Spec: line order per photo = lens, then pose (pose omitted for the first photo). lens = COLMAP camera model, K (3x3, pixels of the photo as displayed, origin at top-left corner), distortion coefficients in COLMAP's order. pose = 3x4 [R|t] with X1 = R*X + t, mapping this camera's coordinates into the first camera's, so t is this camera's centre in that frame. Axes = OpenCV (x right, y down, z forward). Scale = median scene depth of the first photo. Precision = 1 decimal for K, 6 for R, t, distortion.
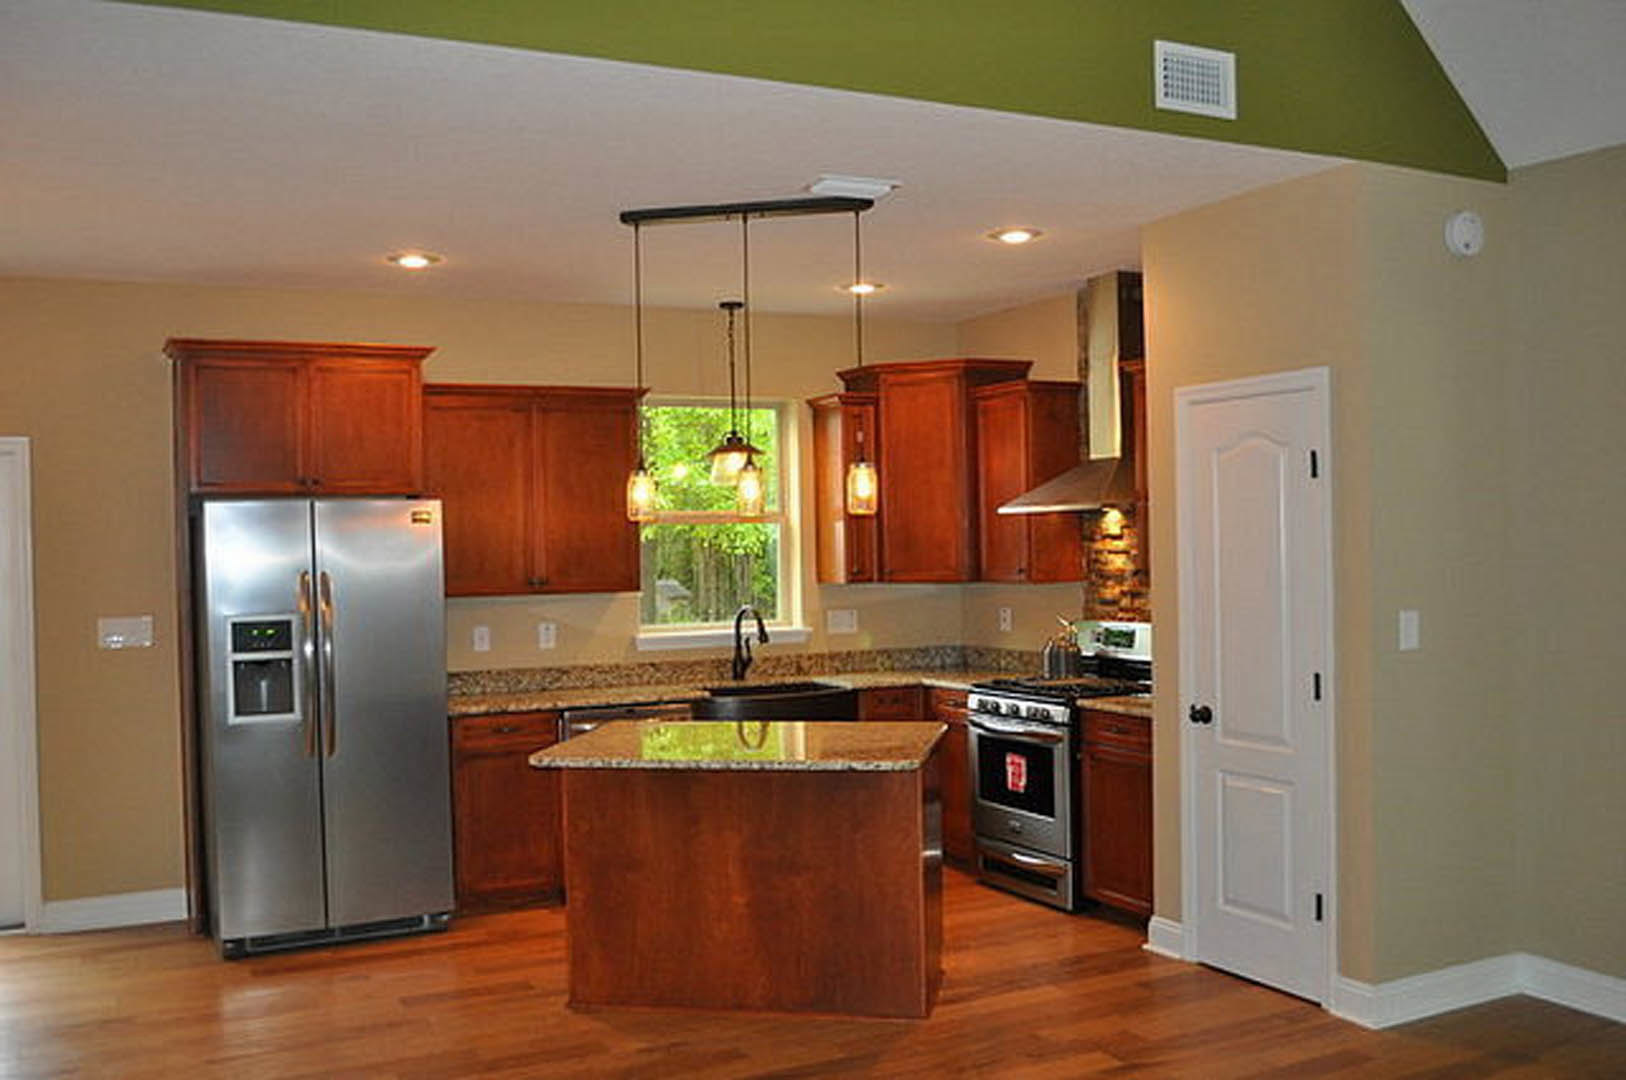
lens RADIAL K [[1515.5, 0, 813.0], [0, 1515.5, 540.0], [0, 0, 1]] dist [-0.048327, 0.003733]
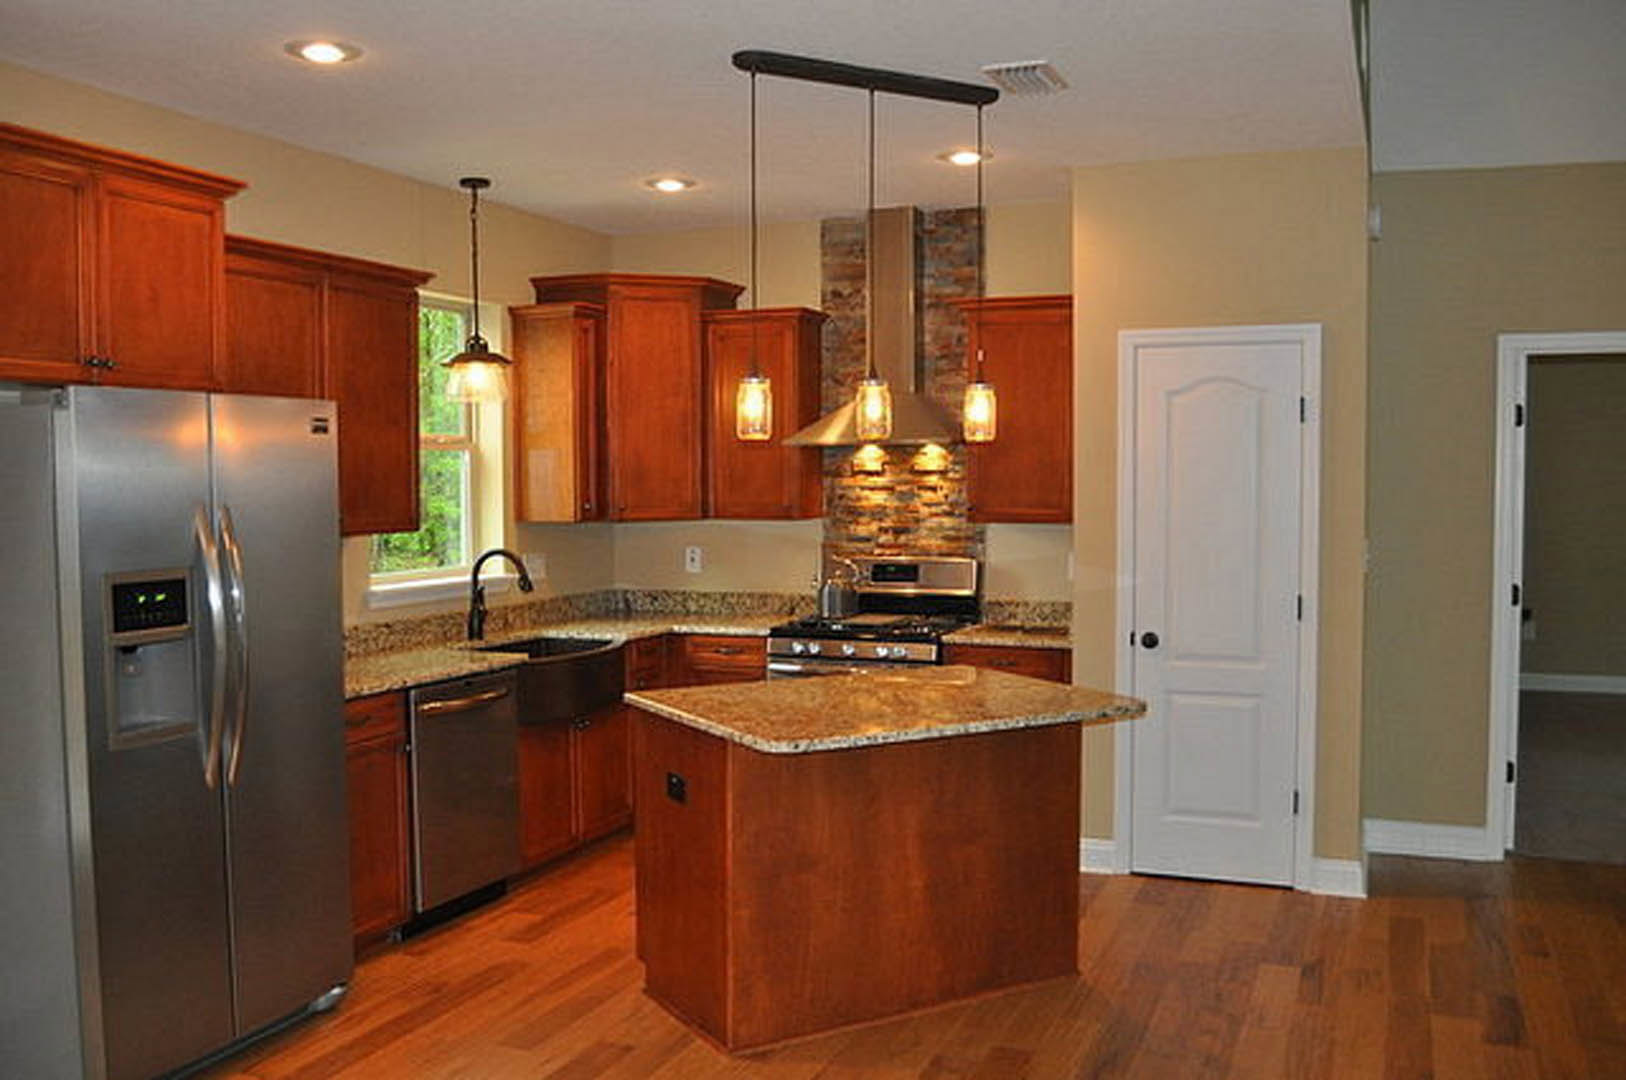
lens RADIAL K [[1458.4, 0, 815.3], [0, 1458.4, 520.7], [0, 0, 1]] dist [-0.089573, 0.139056]
pose [[0.750314, -0.003341, 0.661074, -0.470642], [-0.011686, 0.999764, 0.018316, 0.012366], [-0.660979, -0.021468, 0.750097, 0.310103]]
